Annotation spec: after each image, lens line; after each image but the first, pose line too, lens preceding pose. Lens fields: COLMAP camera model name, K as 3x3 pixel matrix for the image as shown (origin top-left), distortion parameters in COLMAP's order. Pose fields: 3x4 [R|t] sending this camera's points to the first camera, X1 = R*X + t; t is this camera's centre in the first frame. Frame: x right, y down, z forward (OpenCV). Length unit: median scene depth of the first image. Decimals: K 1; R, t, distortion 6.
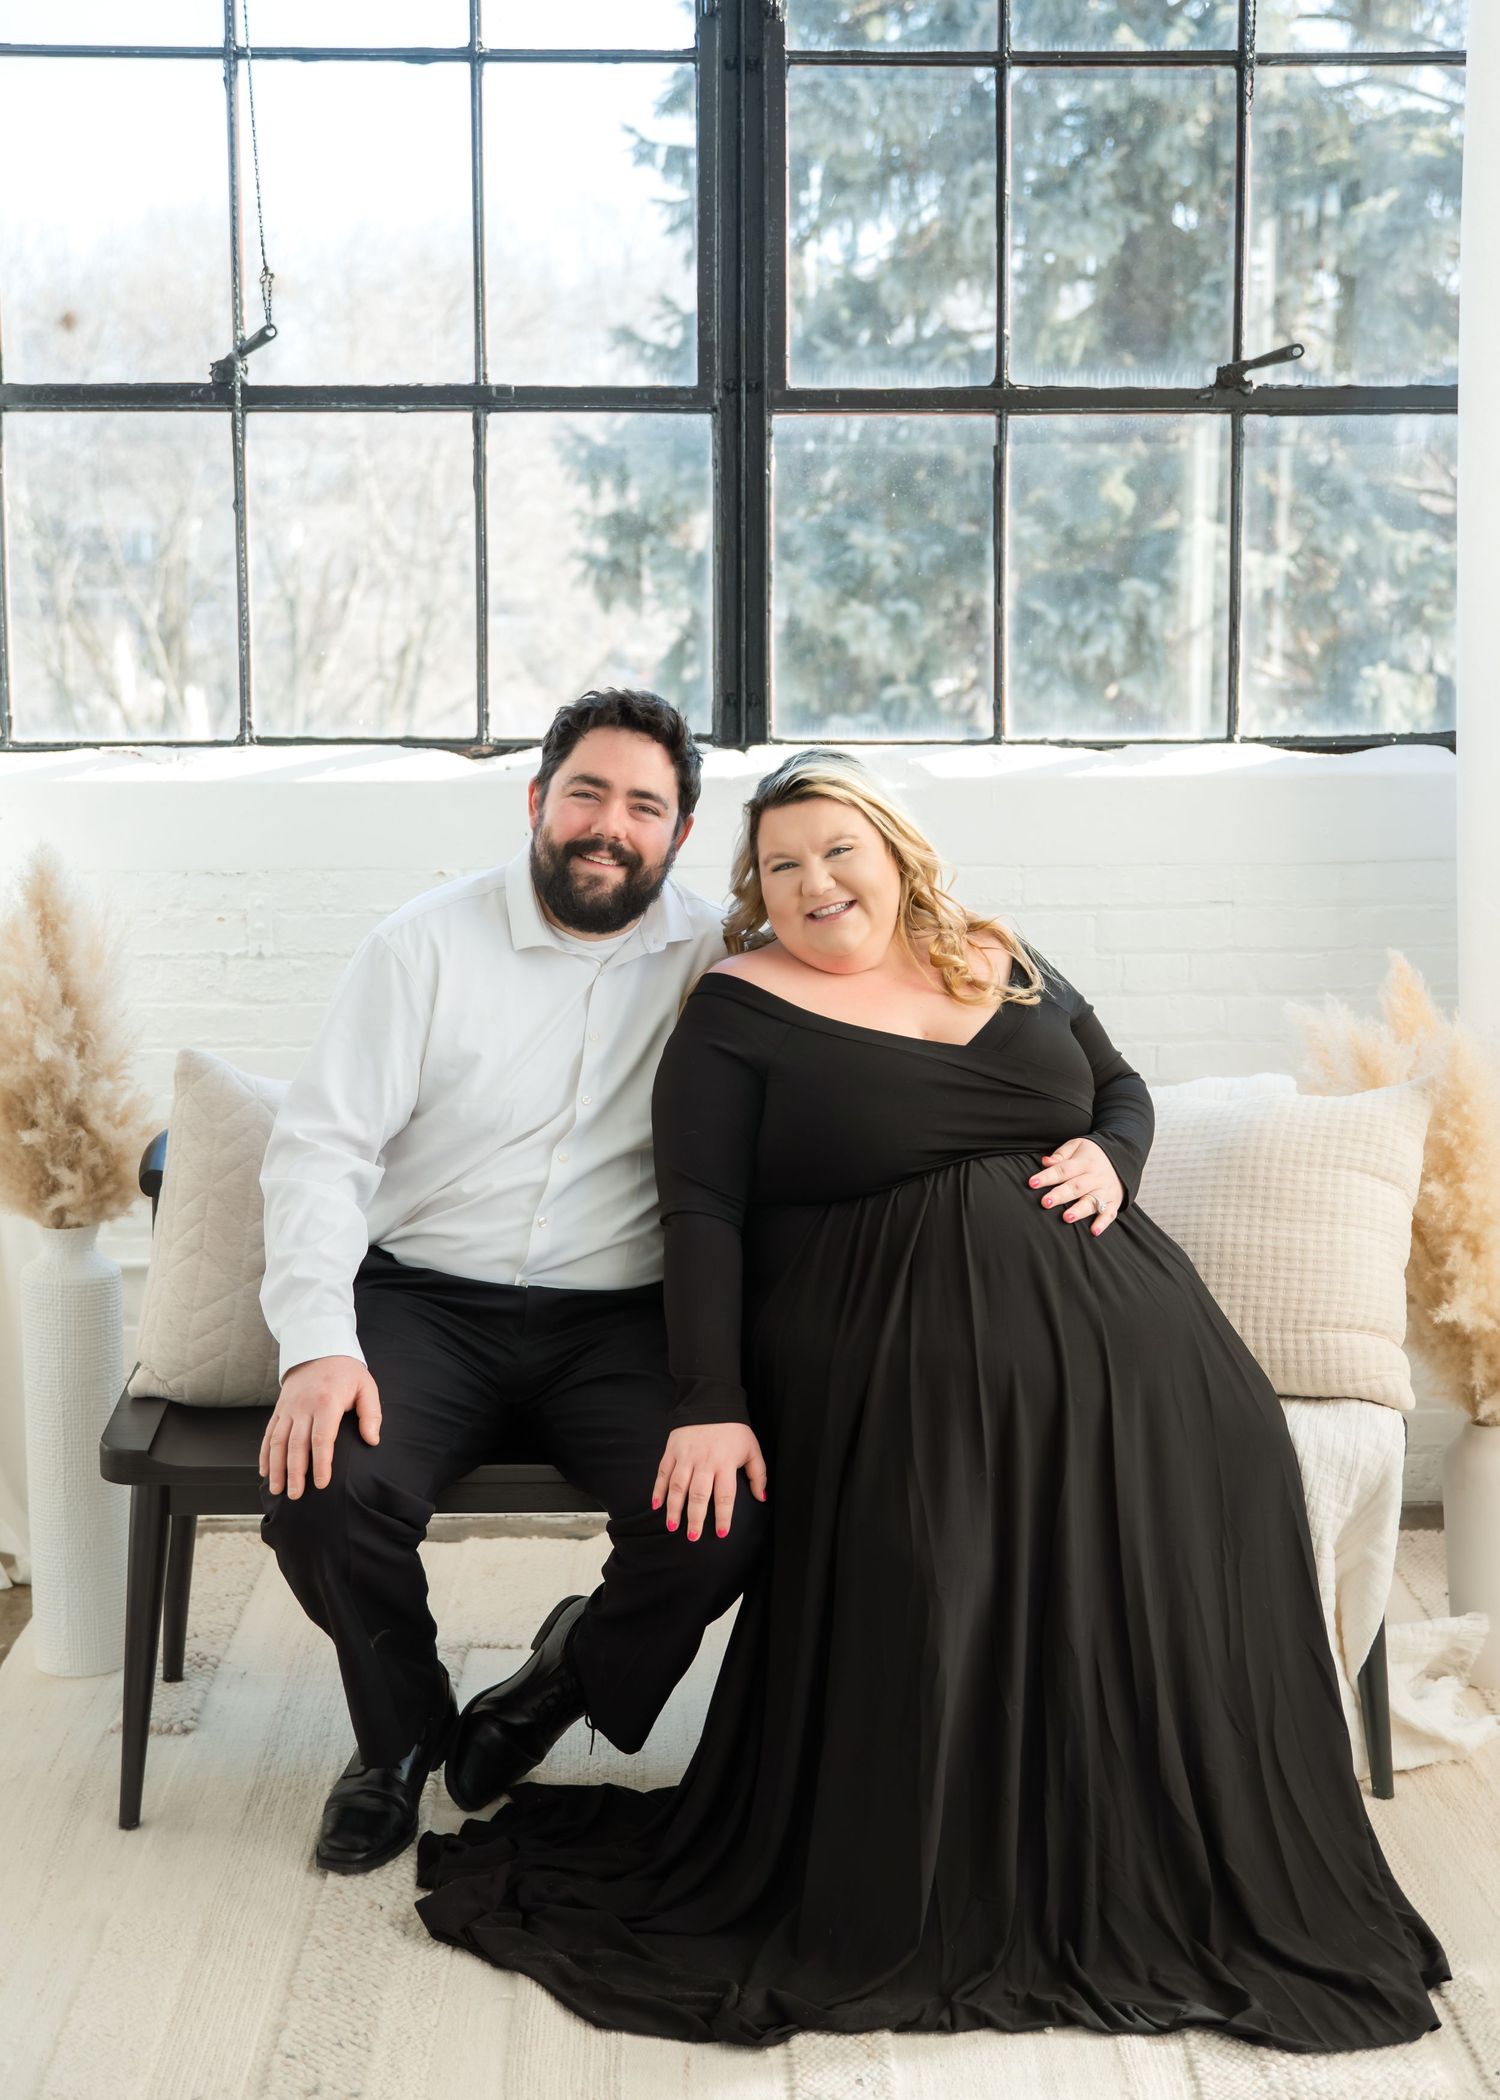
lens RADIAL K [[2819.6, 0, 697.4], [0, 2819.6, 1047.1], [0, 0, 1]] dist [0.040498, 0.017962]
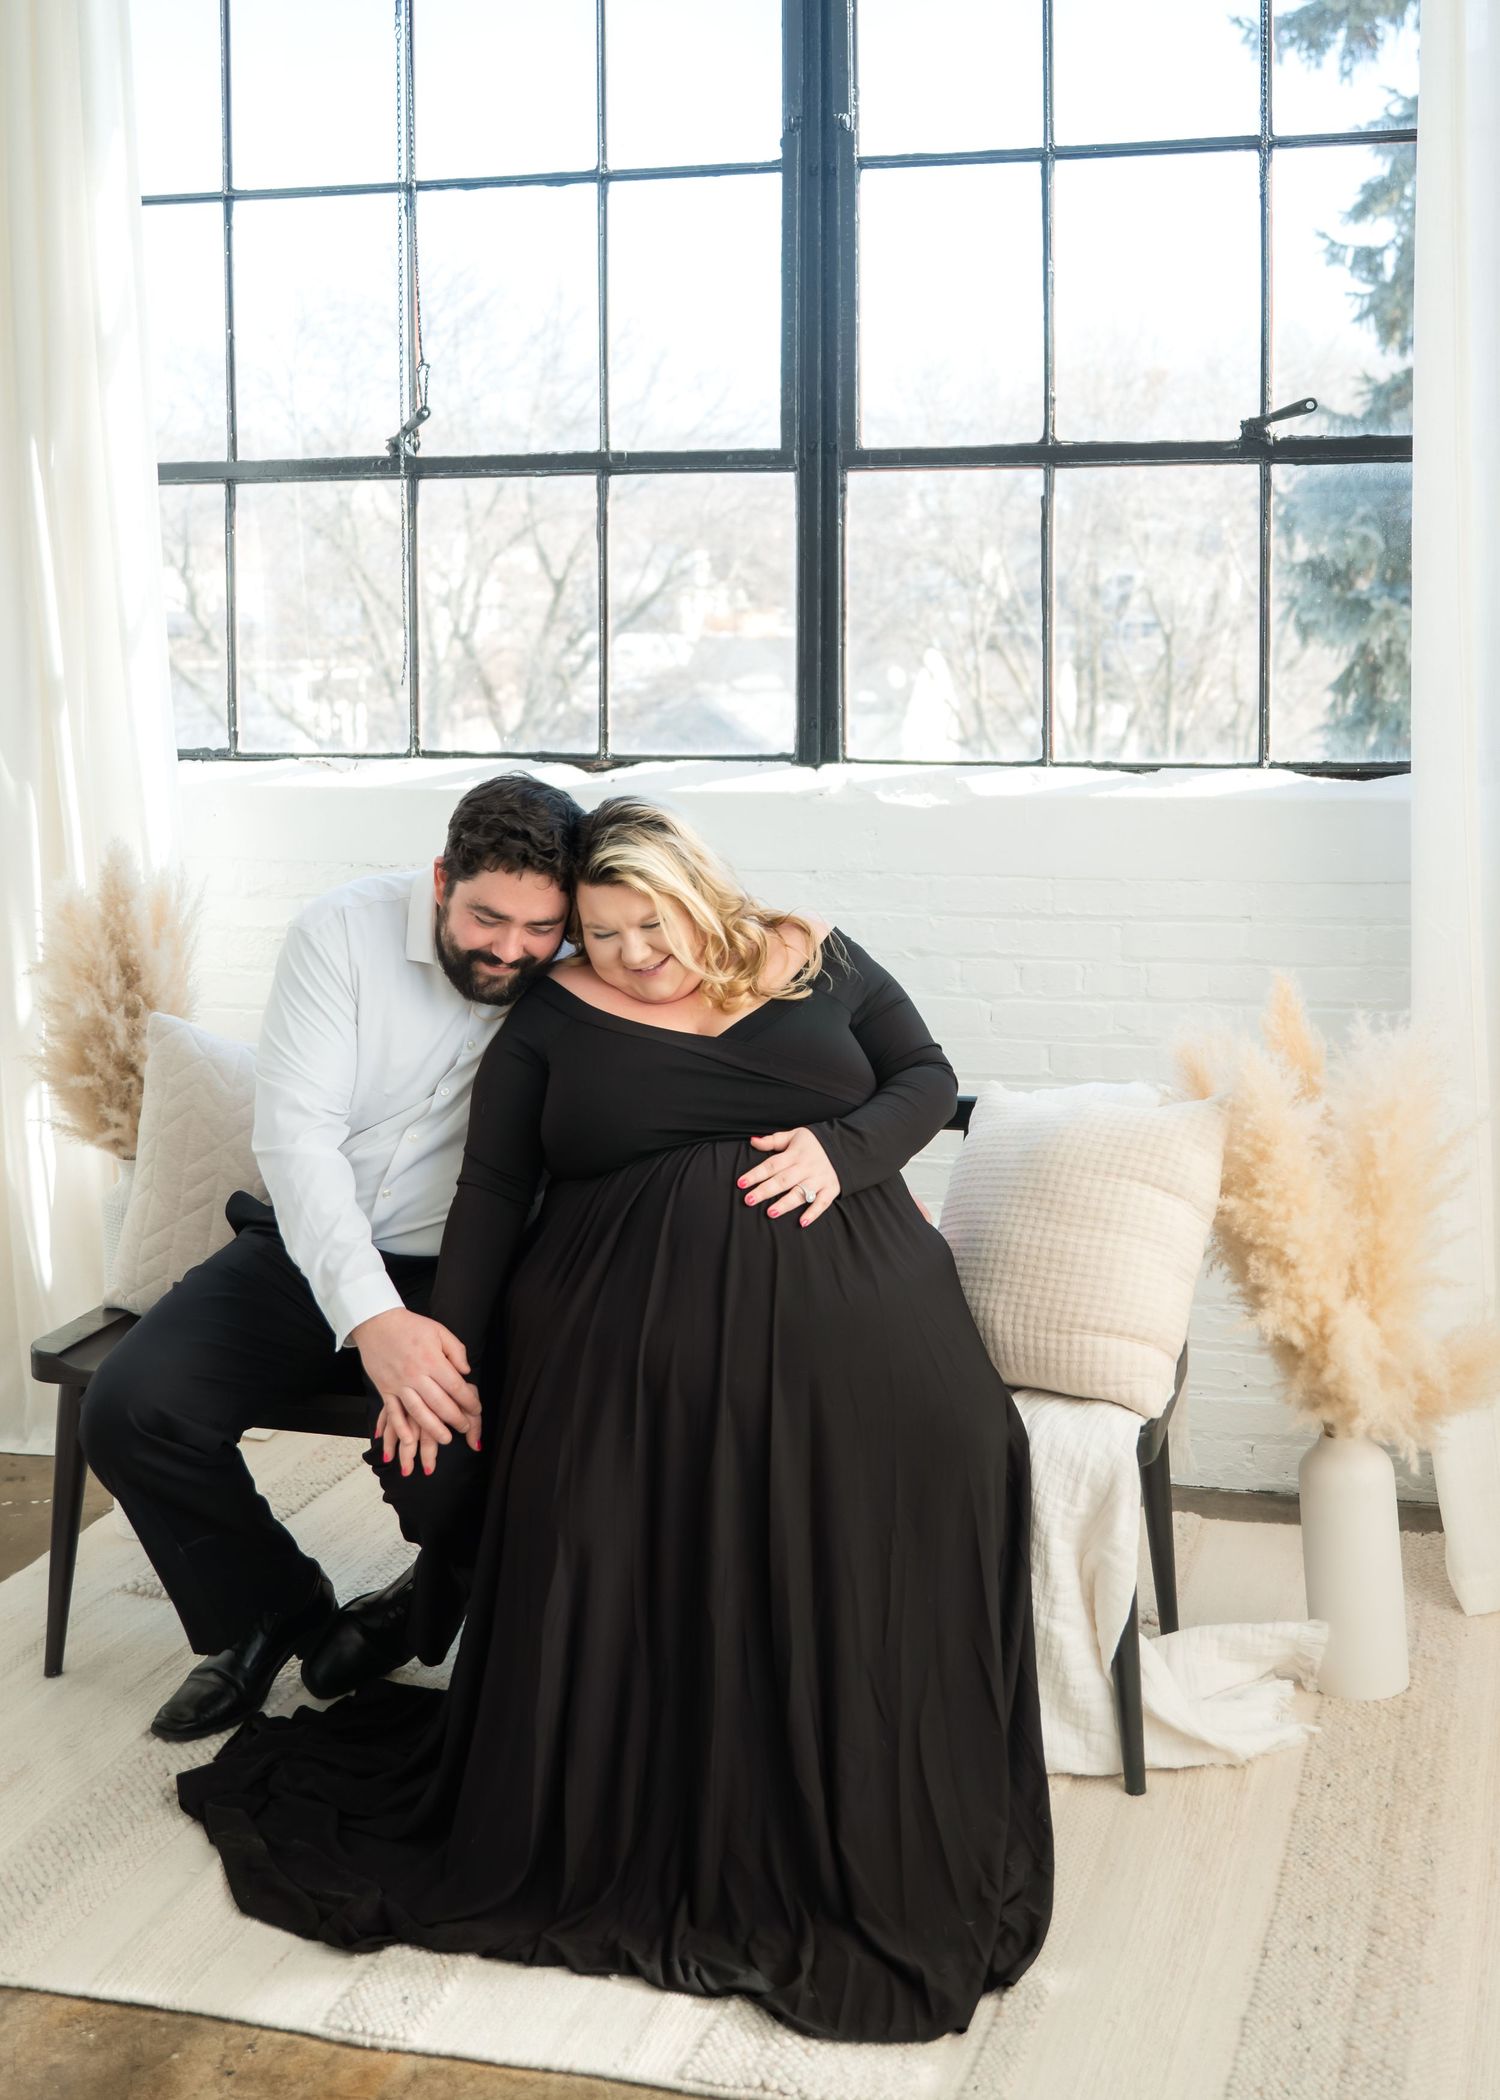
lens RADIAL K [[2385.1, 0, 751.3], [0, 2385.1, 882.4], [0, 0, 1]] dist [-0.010867, -0.004897]
pose [[0.960003, 0.028506, -0.278536, 0.339981], [-0.043466, 0.997916, -0.047680, -0.017825], [0.276596, 0.057880, 0.959242, 0.114368]]
